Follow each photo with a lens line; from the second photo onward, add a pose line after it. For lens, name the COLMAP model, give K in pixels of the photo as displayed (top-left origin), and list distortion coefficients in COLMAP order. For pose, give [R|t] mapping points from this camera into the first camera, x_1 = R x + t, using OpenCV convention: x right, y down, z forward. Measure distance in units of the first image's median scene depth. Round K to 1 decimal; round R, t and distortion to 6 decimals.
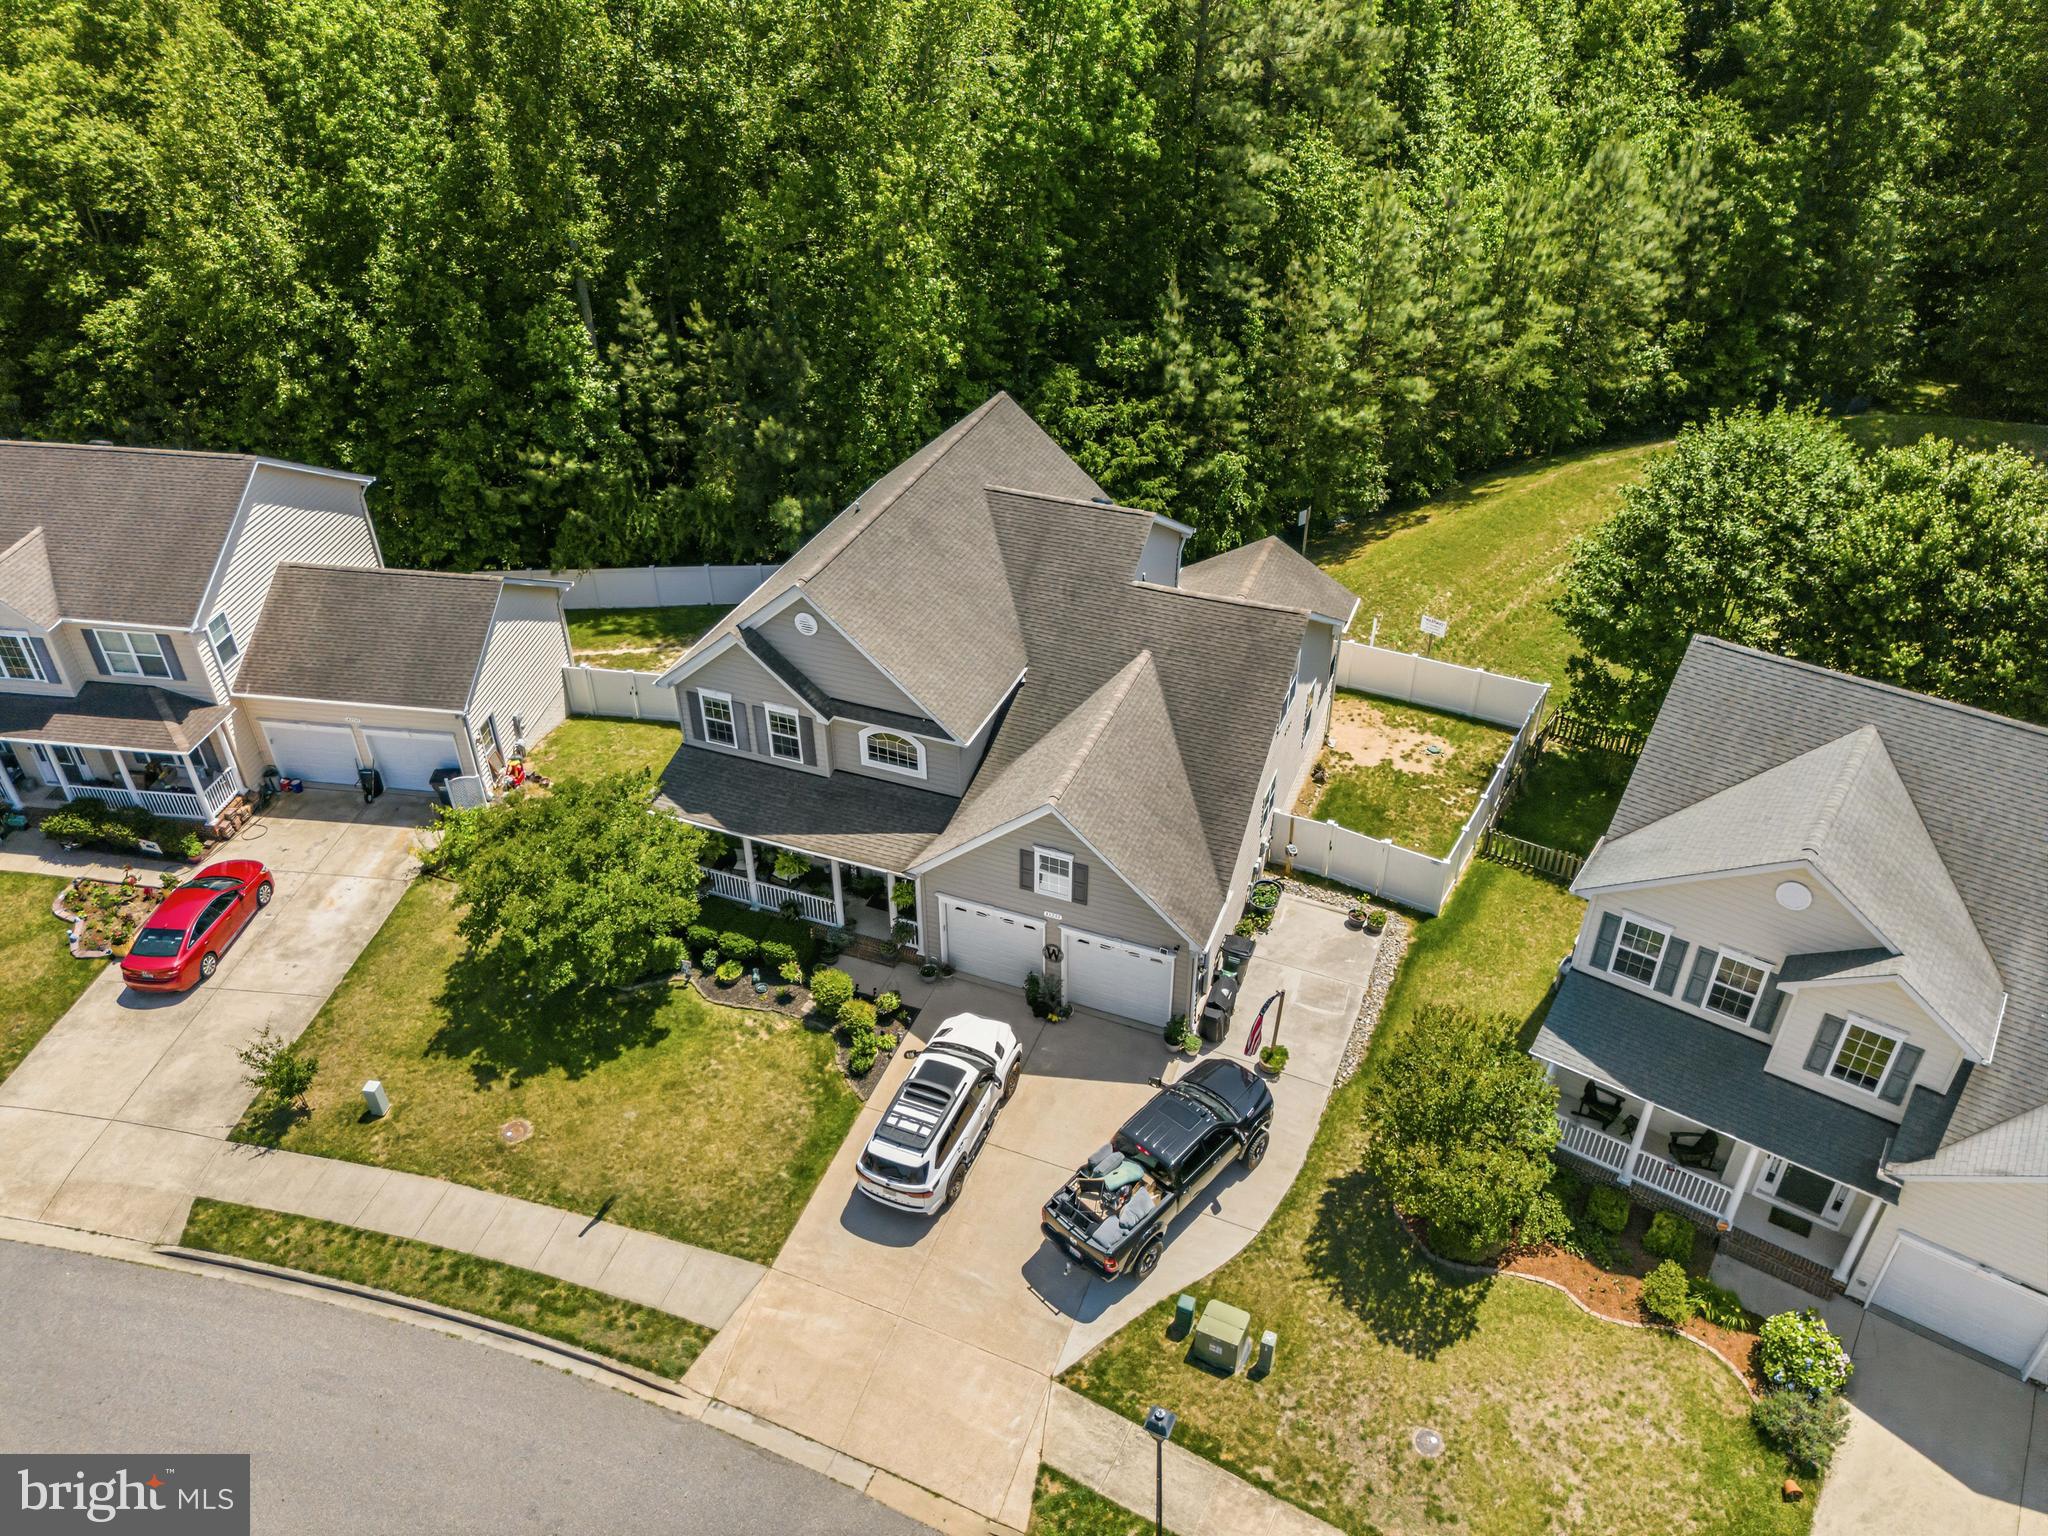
lens RADIAL K [[1497.1, 0, 1007.2], [0, 1497.1, 748.7], [0, 0, 1]] dist [0.037554, -0.027912]
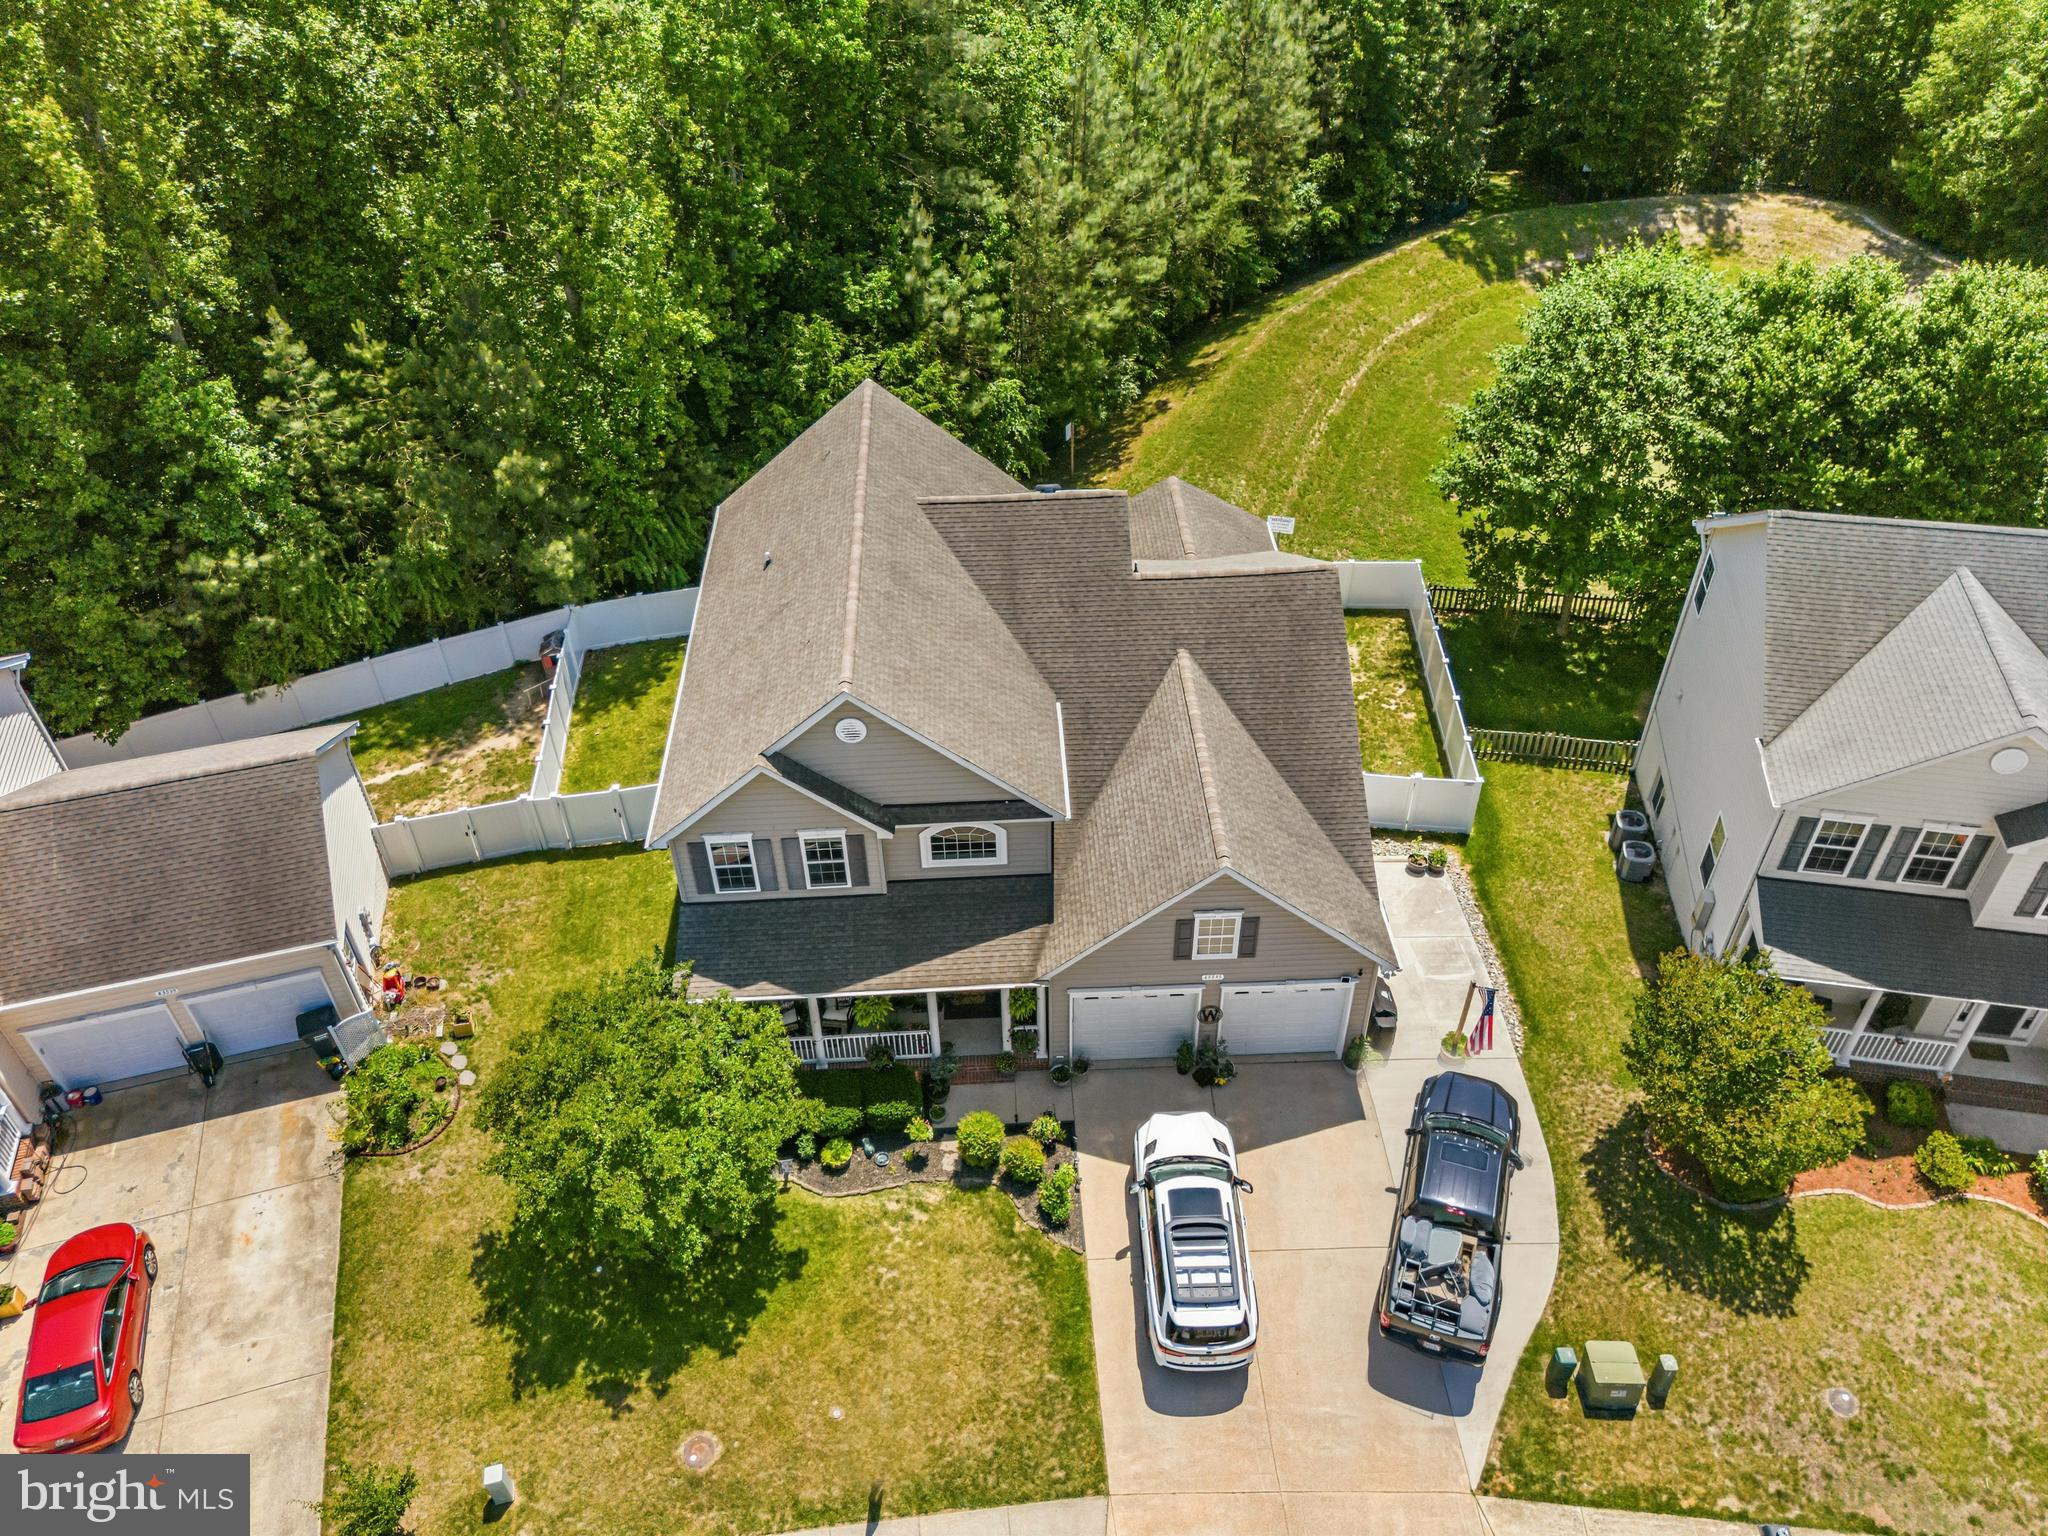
lens RADIAL K [[1497.1, 0, 1029.4], [0, 1497.1, 773.0], [0, 0, 1]] dist [0.037554, -0.027912]
pose [[0.914071, -0.273453, 0.299495, -0.279871], [0.242792, 0.960502, 0.135970, -0.140282], [-0.324847, -0.051571, 0.944359, 0.193849]]
